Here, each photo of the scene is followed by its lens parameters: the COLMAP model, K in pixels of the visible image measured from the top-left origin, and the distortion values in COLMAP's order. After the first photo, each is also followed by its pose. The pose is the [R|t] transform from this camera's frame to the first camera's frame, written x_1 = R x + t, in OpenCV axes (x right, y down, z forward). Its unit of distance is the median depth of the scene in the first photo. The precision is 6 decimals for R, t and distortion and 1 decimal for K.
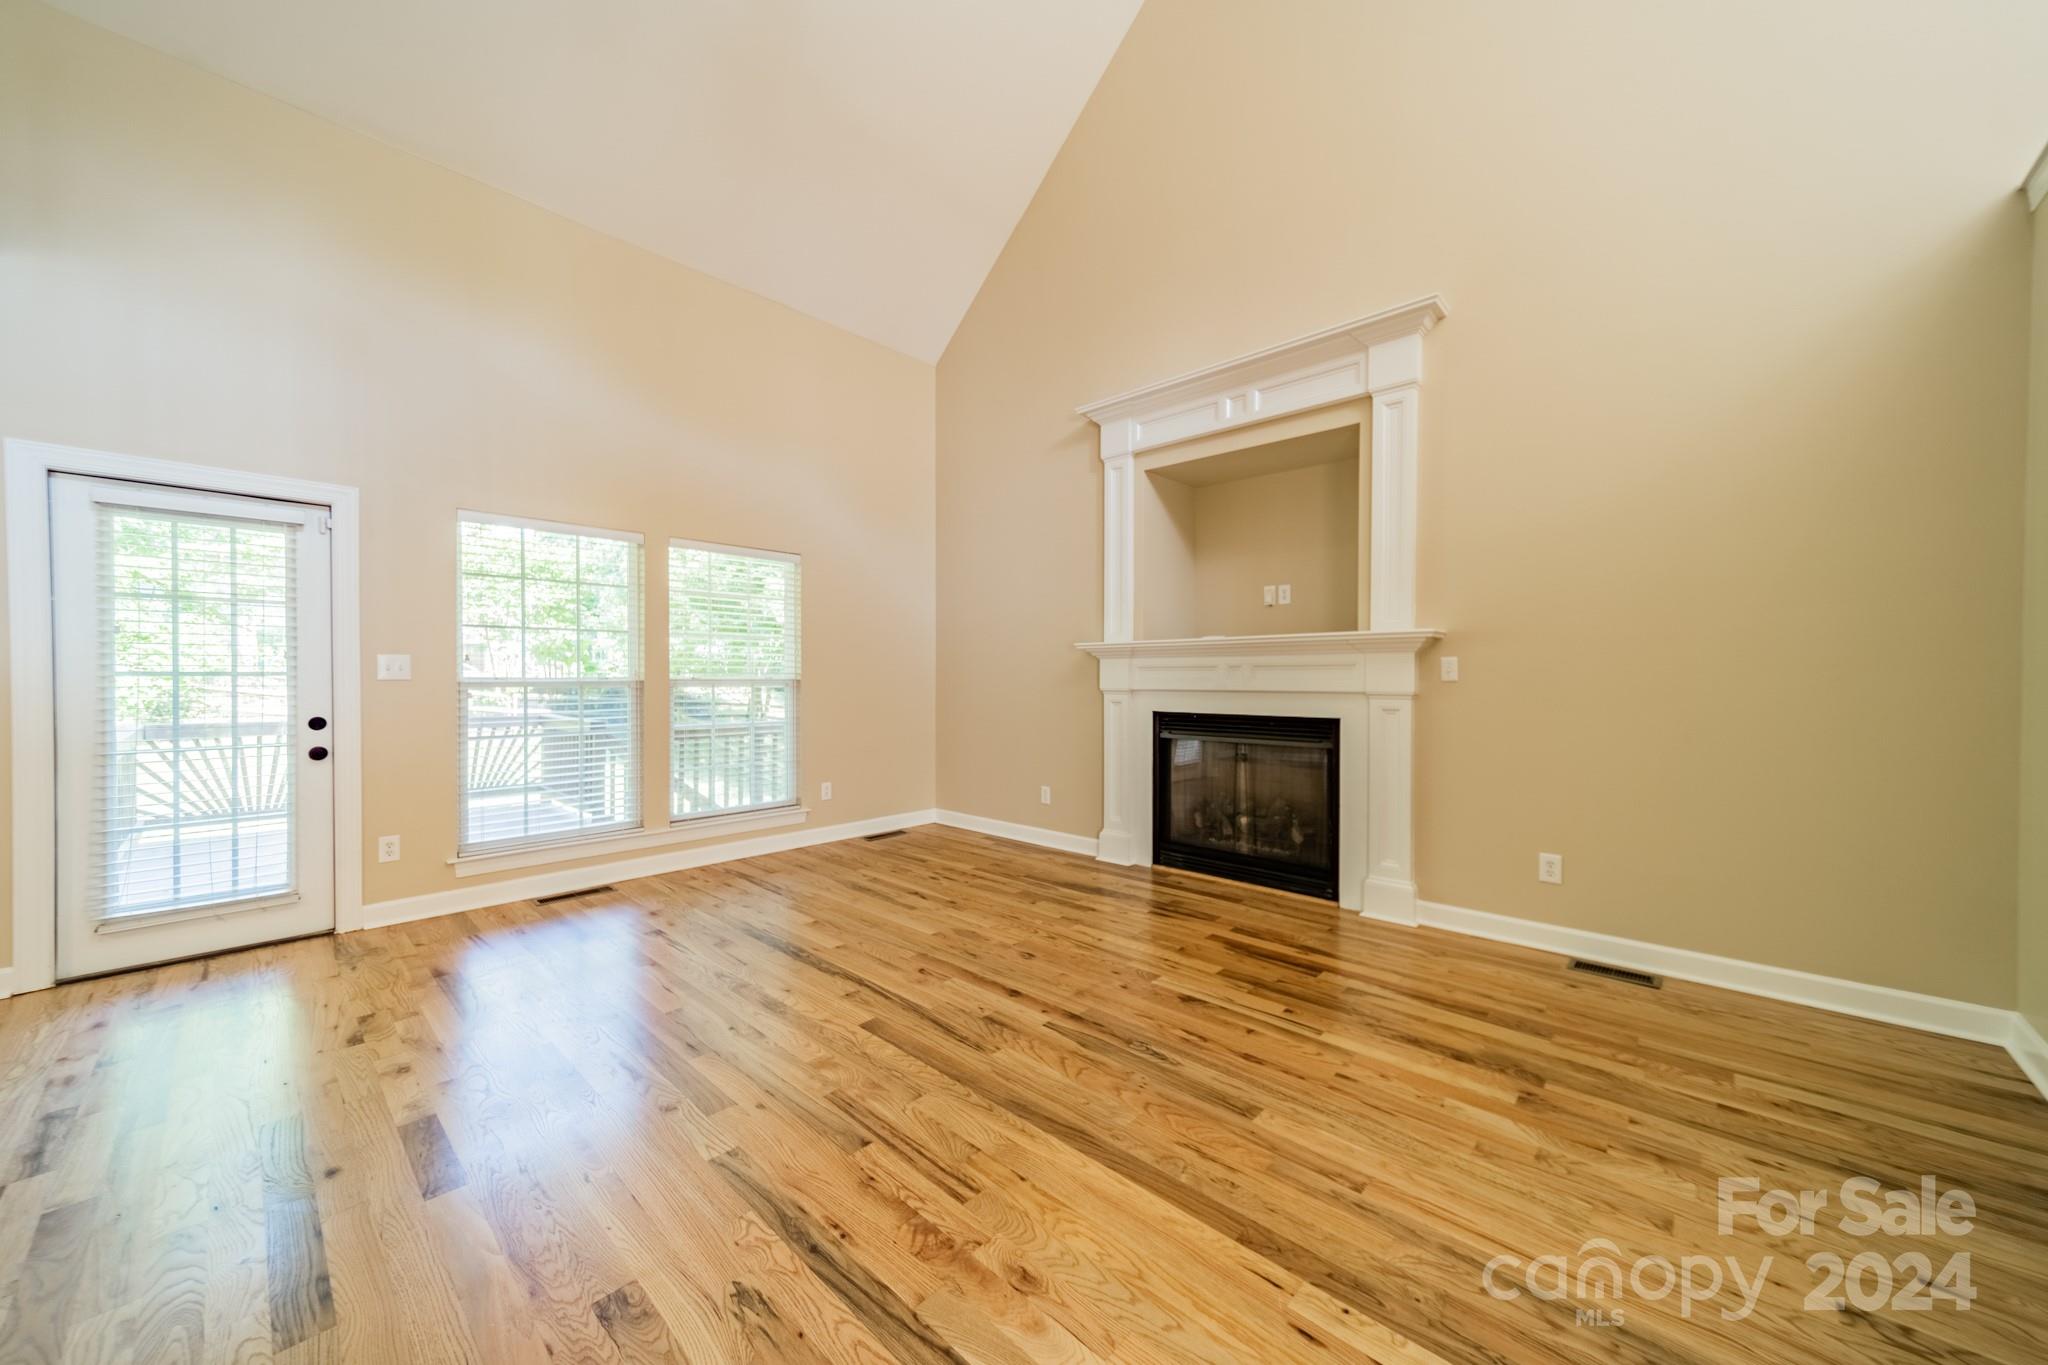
lens RADIAL K [[729.6, 0, 1026.3], [0, 729.6, 695.6], [0, 0, 1]] dist [0.008155, -0.000425]
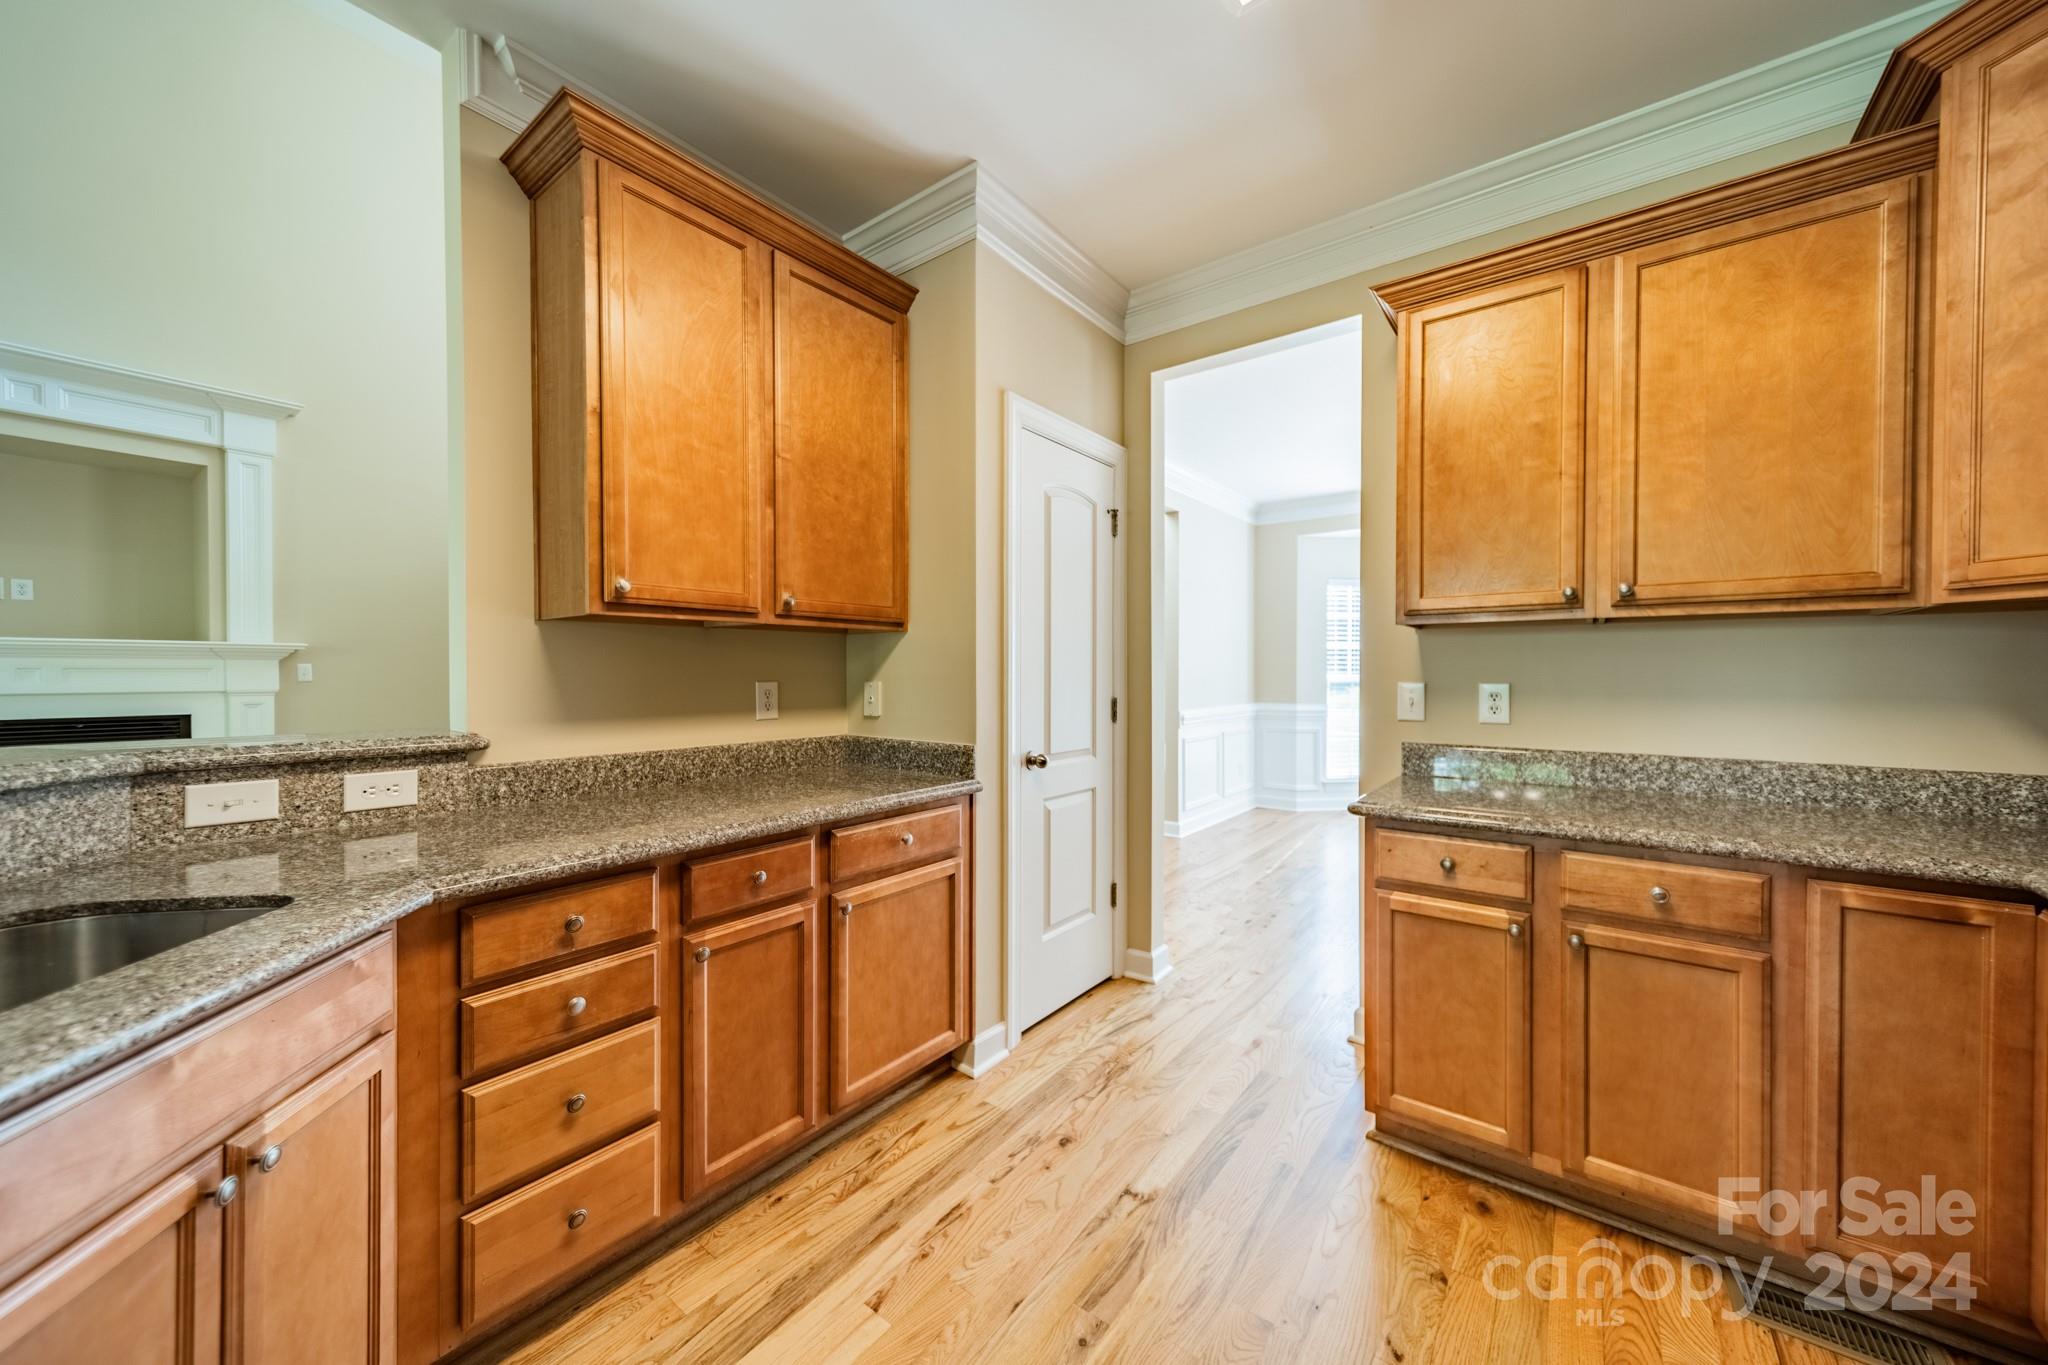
lens RADIAL K [[729.6, 0, 1029.3], [0, 729.6, 677.2], [0, 0, 1]] dist [0.008155, -0.000425]
pose [[-0.096511, -0.005118, 0.995319, -1.109164], [0.026169, 0.999628, 0.007678, -0.003950], [-0.994988, 0.026788, -0.096341, -0.265768]]
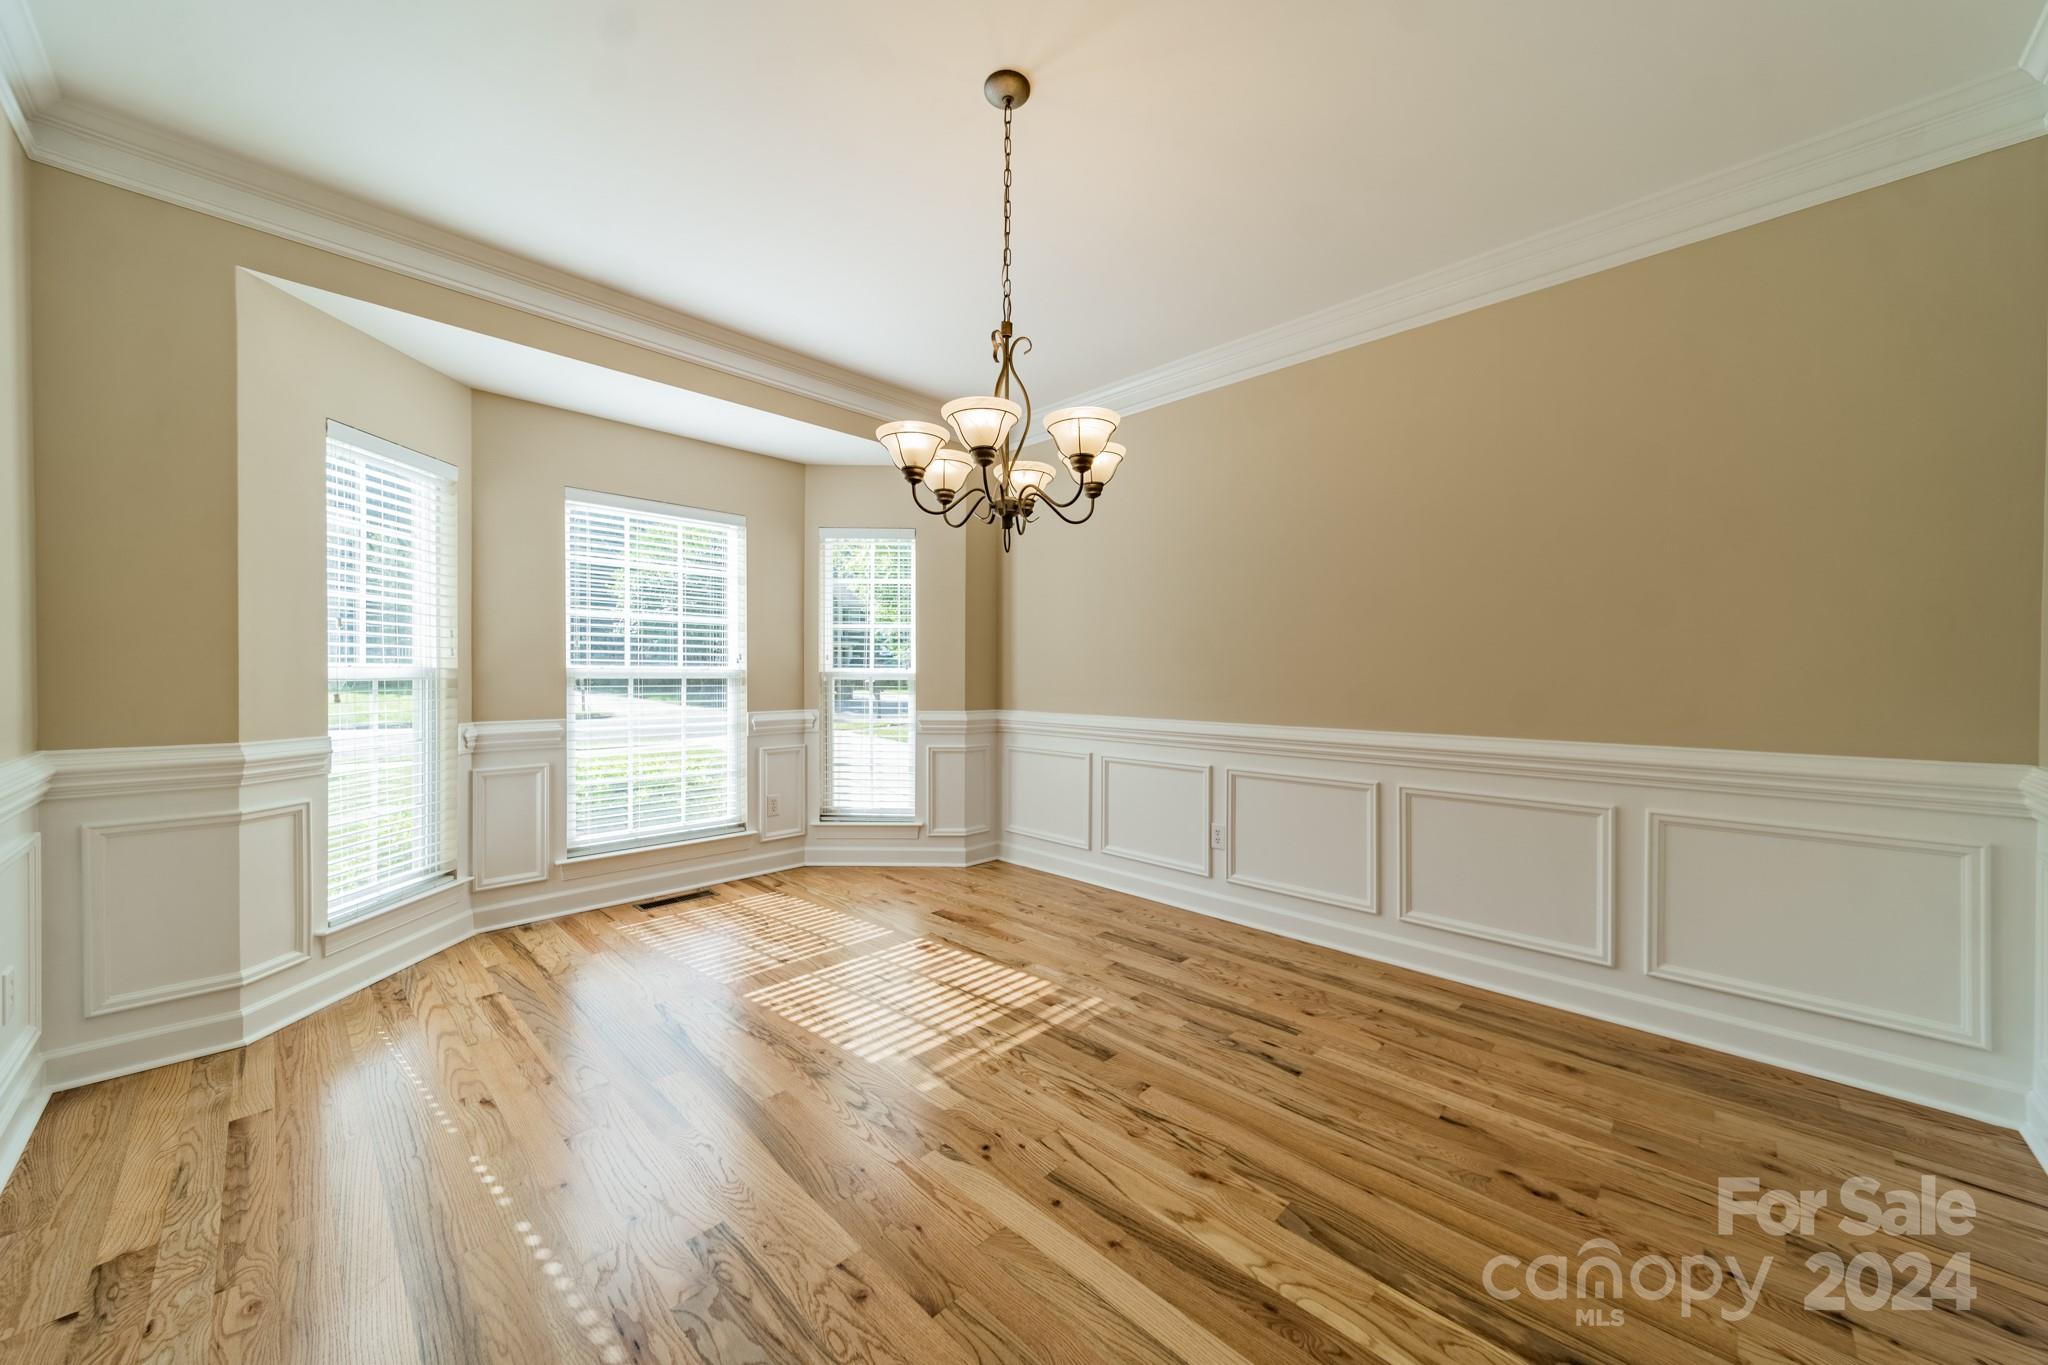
lens RADIAL K [[729.6, 0, 1038.3], [0, 729.6, 682.0], [0, 0, 1]] dist [0.008155, -0.000425]
pose [[-0.999960, -0.004057, 0.008030, 0.145903], [-0.003764, 0.999335, 0.036268, 0.020401], [-0.008171, 0.036237, -0.999310, -0.504640]]
